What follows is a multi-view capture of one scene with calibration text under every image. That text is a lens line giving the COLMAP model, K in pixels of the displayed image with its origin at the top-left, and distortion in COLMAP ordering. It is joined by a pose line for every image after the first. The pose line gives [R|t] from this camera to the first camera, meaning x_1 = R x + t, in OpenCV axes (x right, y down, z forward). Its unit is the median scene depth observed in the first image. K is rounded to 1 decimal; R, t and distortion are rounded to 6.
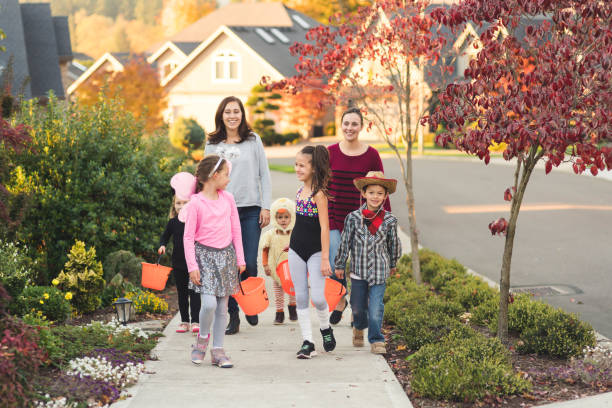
lens RADIAL K [[1476.5, 0, 306.0], [0, 1476.5, 204.0], [0, 0, 1]] dist [-0.039095, 0.693077]
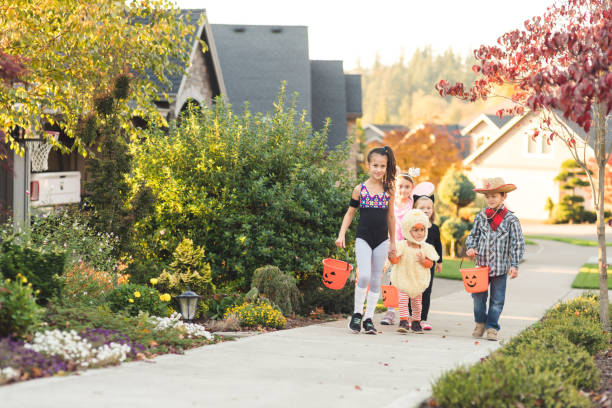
lens RADIAL K [[1476.5, 0, 306.0], [0, 1476.5, 204.0], [0, 0, 1]] dist [-0.039095, 0.693077]
pose [[0.973099, 0.051007, -0.224671, 0.114240], [-0.063736, 0.996725, -0.049769, 0.043992], [0.221397, 0.062750, 0.973163, 0.148800]]
